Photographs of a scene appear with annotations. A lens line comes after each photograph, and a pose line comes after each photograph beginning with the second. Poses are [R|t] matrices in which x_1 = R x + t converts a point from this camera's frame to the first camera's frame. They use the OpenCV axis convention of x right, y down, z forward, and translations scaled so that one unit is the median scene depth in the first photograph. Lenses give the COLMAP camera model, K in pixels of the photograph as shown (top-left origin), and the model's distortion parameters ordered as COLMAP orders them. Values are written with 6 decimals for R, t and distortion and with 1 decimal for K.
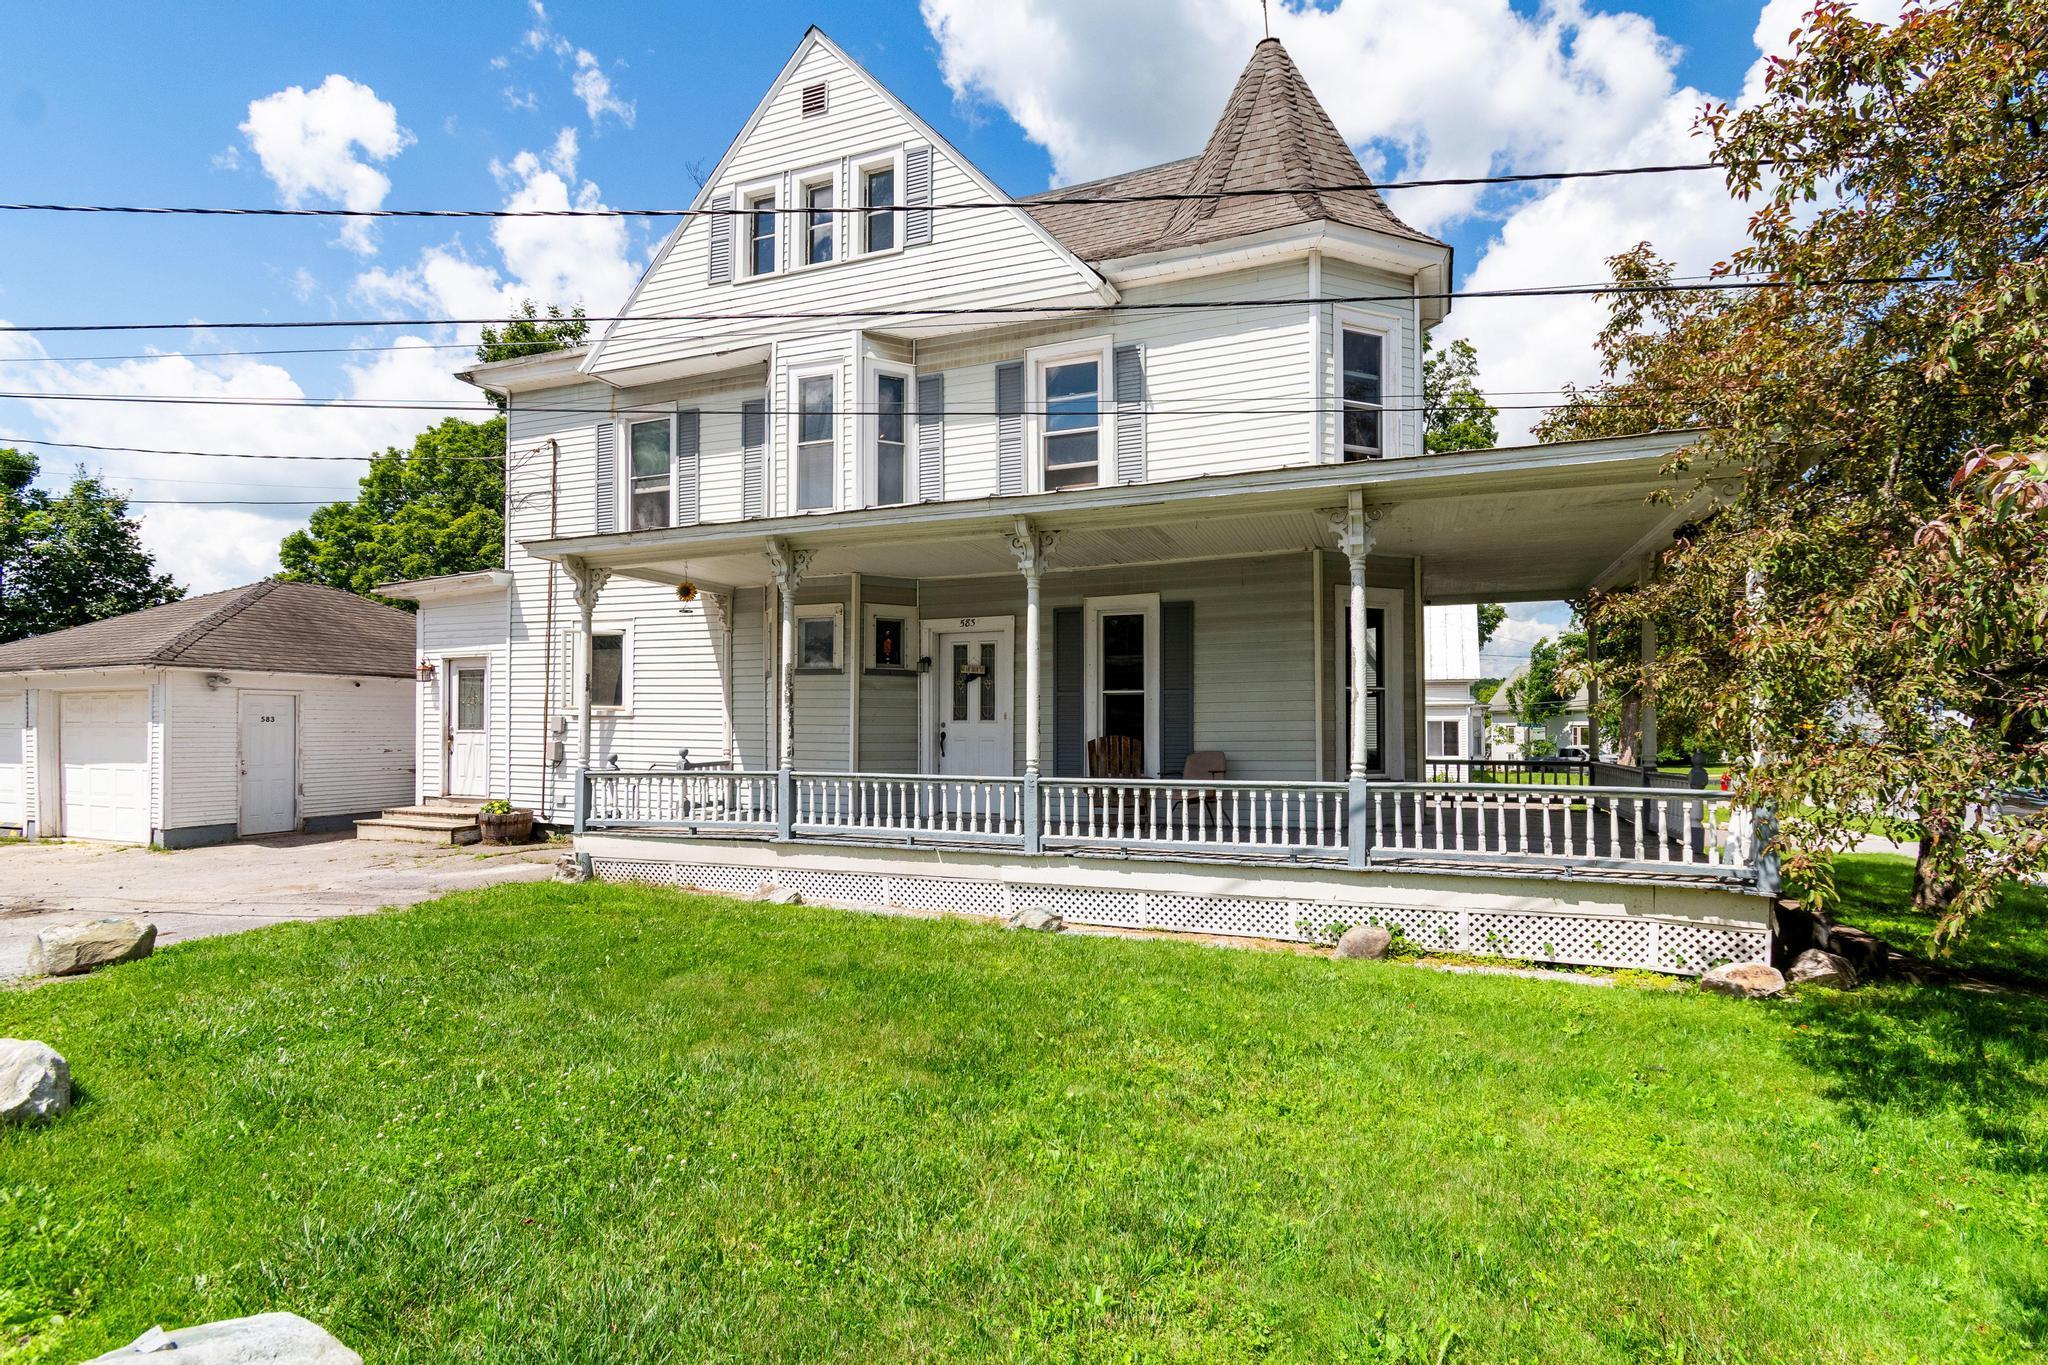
lens RADIAL K [[967.8, 0, 1036.7], [0, 967.8, 711.3], [0, 0, 1]] dist [0.003909, -0.006773]
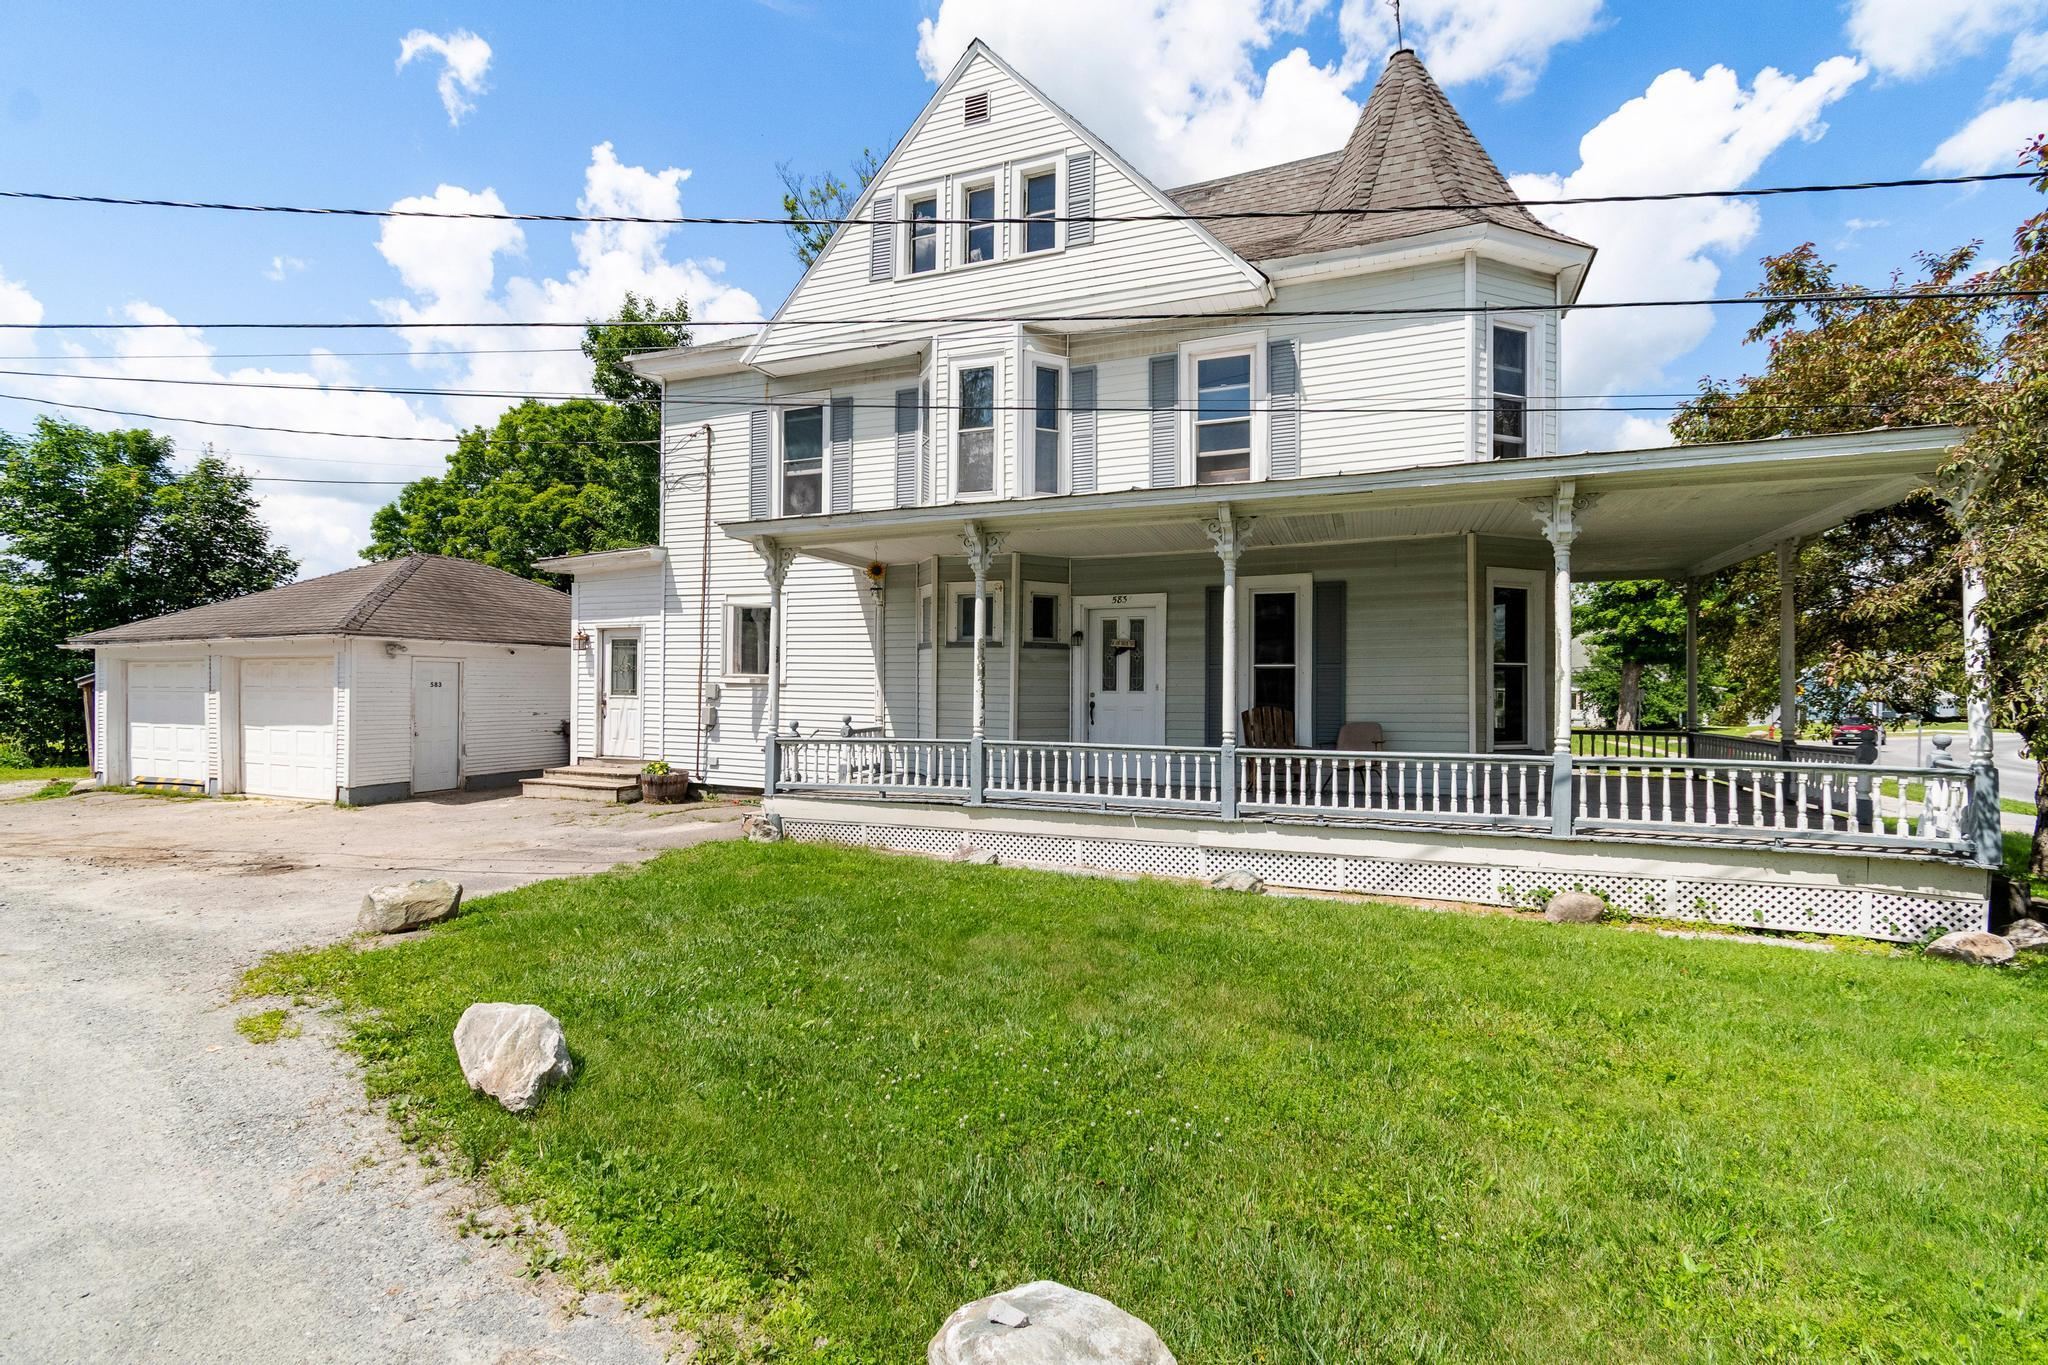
lens RADIAL K [[907.0, 0, 1028.9], [0, 907.0, 674.7], [0, 0, 1]] dist [0.000827, -0.000653]
pose [[0.999944, 0.005130, -0.009289, -0.164653], [-0.005119, 0.999986, 0.001238, -0.009561], [0.009295, -0.001190, 0.999956, 0.000439]]
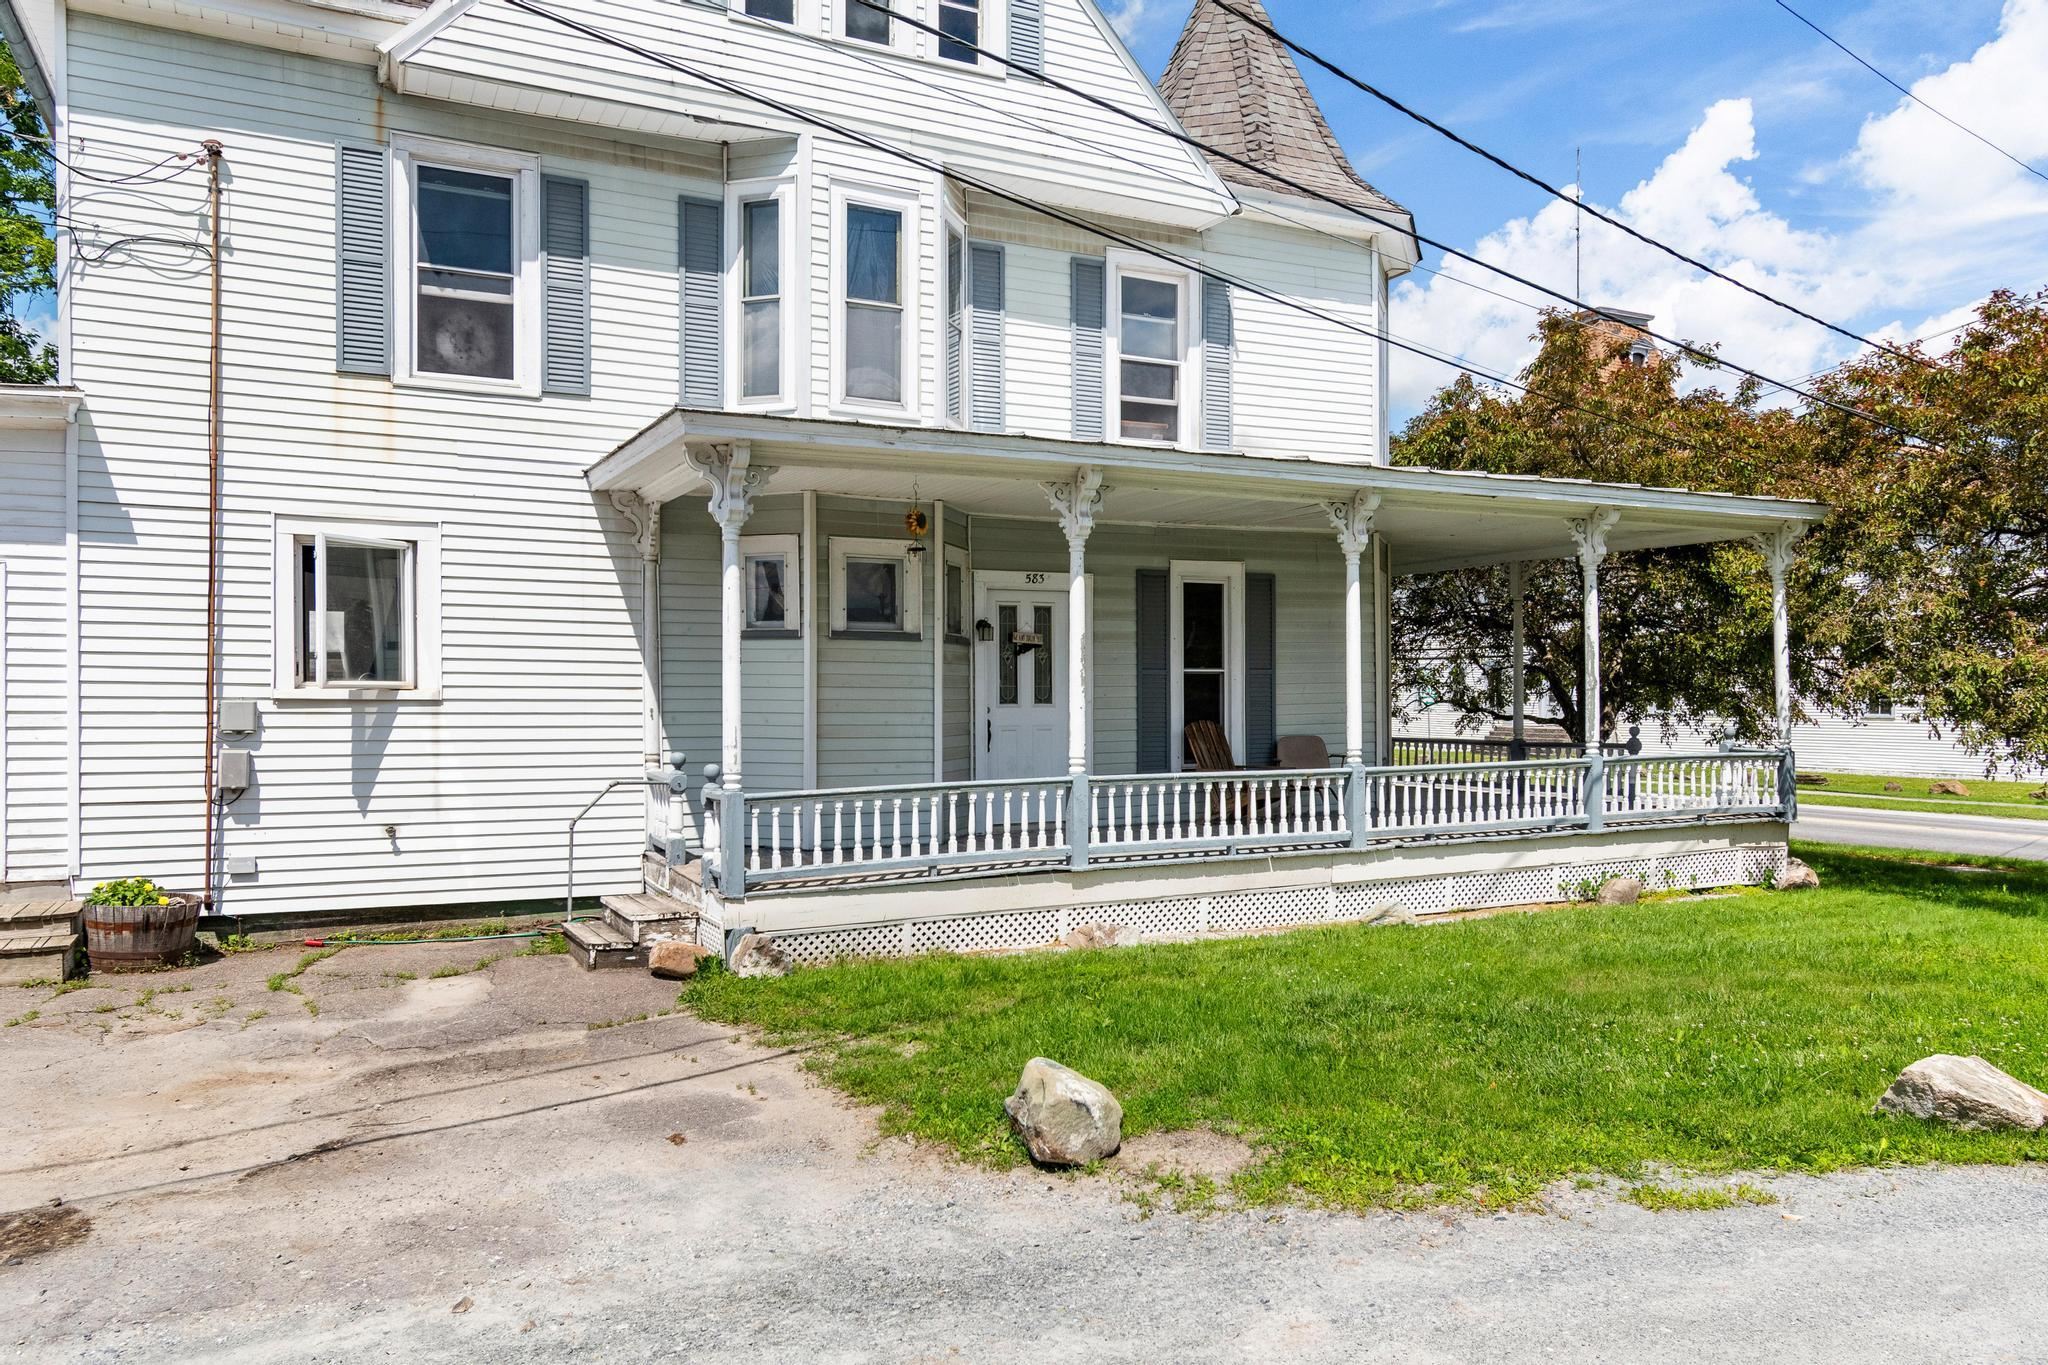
lens RADIAL K [[1430.5, 0, 1024.0], [0, 1430.5, 682.5], [0, 0, 1]] dist [-0.004879, -0.000117]
pose [[0.665499, 0.002568, 0.746395, -0.948855], [-0.006634, 0.999975, 0.002474, -0.011054], [-0.746370, -0.006598, 0.665499, 0.249196]]
